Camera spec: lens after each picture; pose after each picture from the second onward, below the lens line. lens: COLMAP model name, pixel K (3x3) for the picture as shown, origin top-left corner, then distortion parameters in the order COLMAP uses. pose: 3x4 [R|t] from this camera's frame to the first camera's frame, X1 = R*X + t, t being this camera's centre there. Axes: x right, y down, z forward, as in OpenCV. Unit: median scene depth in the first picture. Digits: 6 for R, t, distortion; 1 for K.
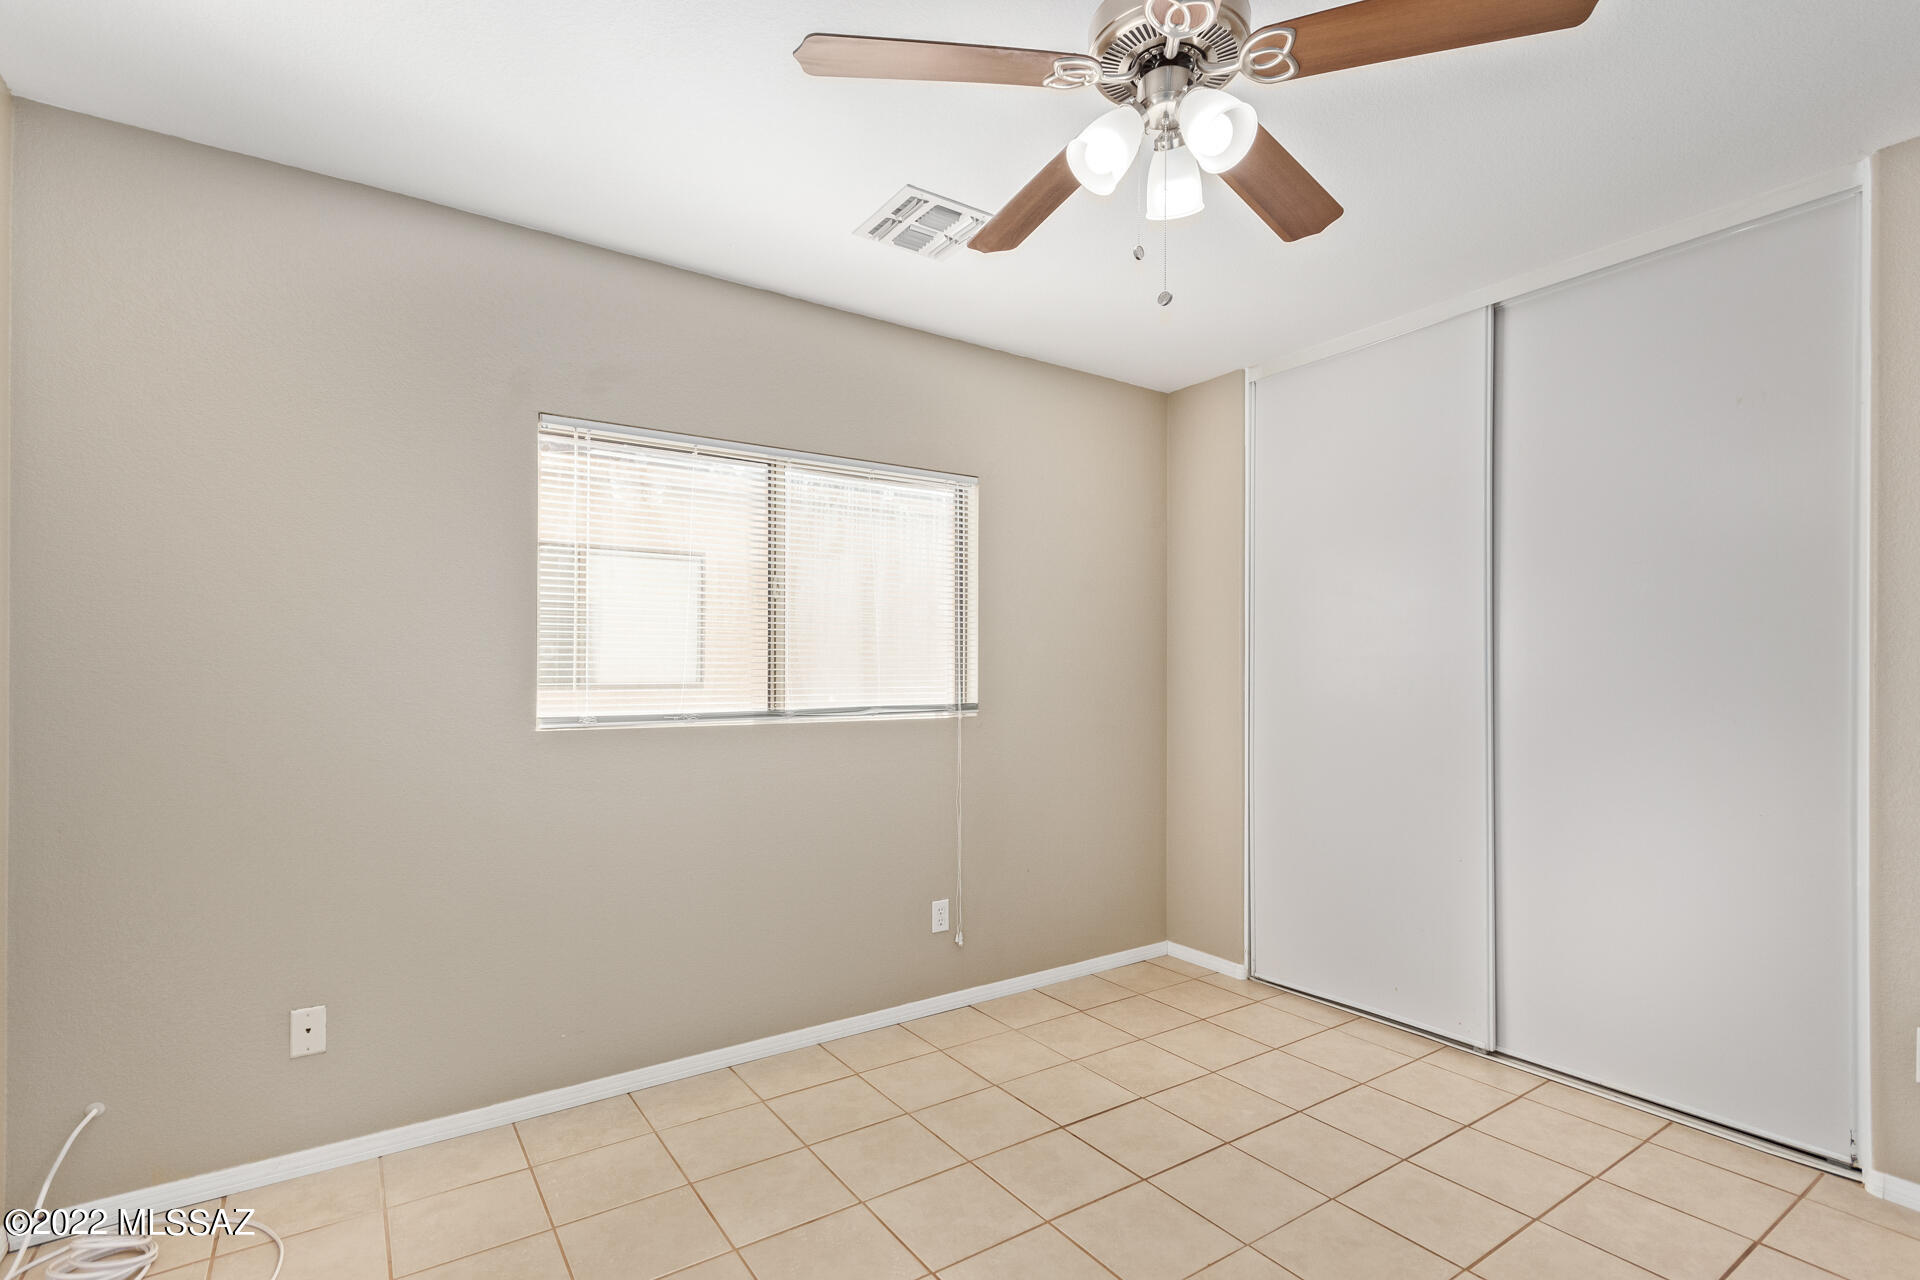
lens RADIAL K [[898.8, 0, 985.3], [0, 898.8, 692.5], [0, 0, 1]] dist [0.000540, 0.000040]
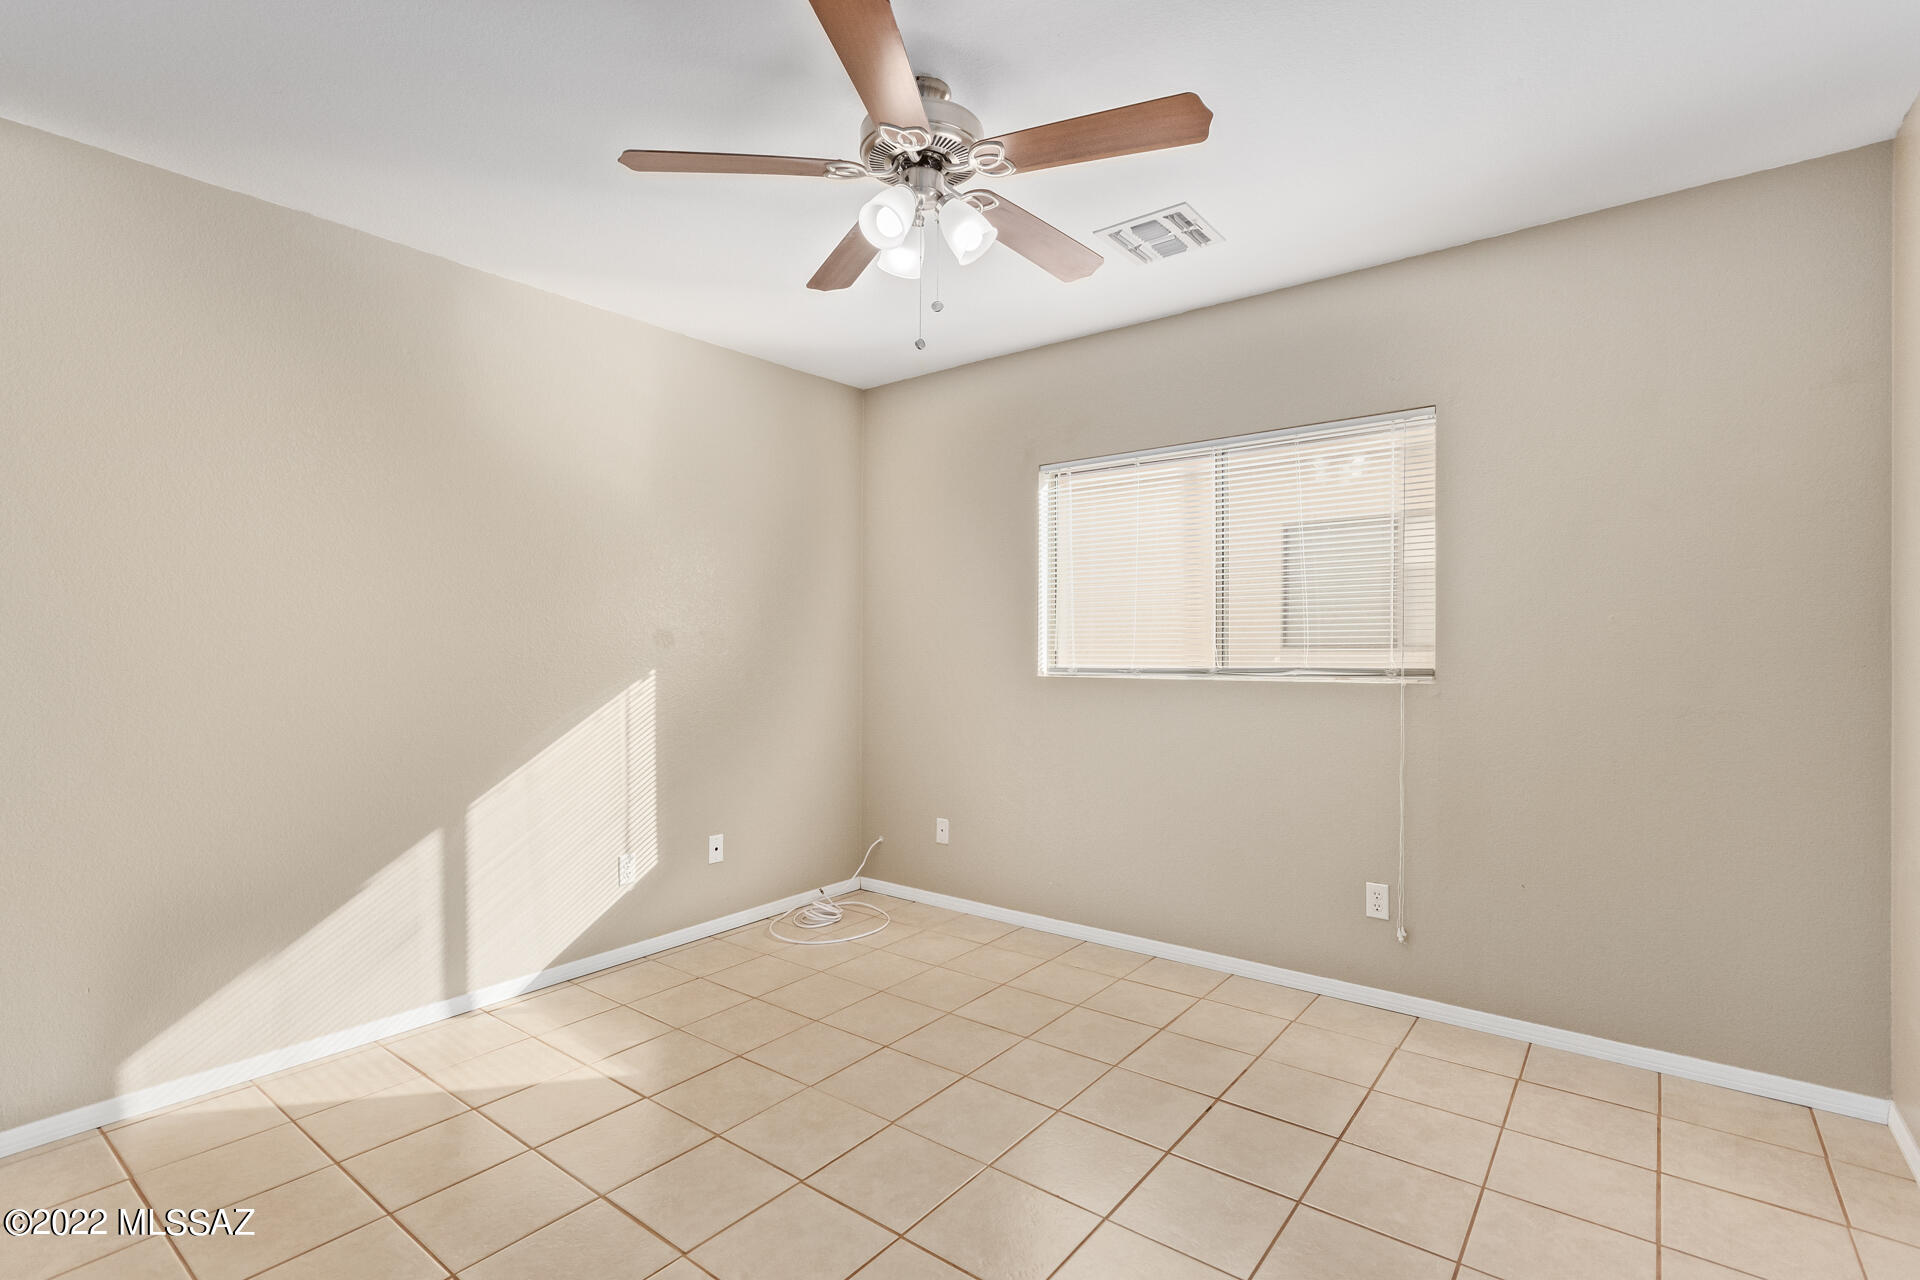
lens RADIAL K [[898.8, 0, 965.4], [0, 898.8, 642.0], [0, 0, 1]] dist [0.000540, 0.000040]
pose [[0.292688, -0.002320, -0.956205, 0.793769], [-0.013742, 0.999884, -0.006633, -0.002127], [0.956109, 0.015081, 0.292622, 0.375731]]
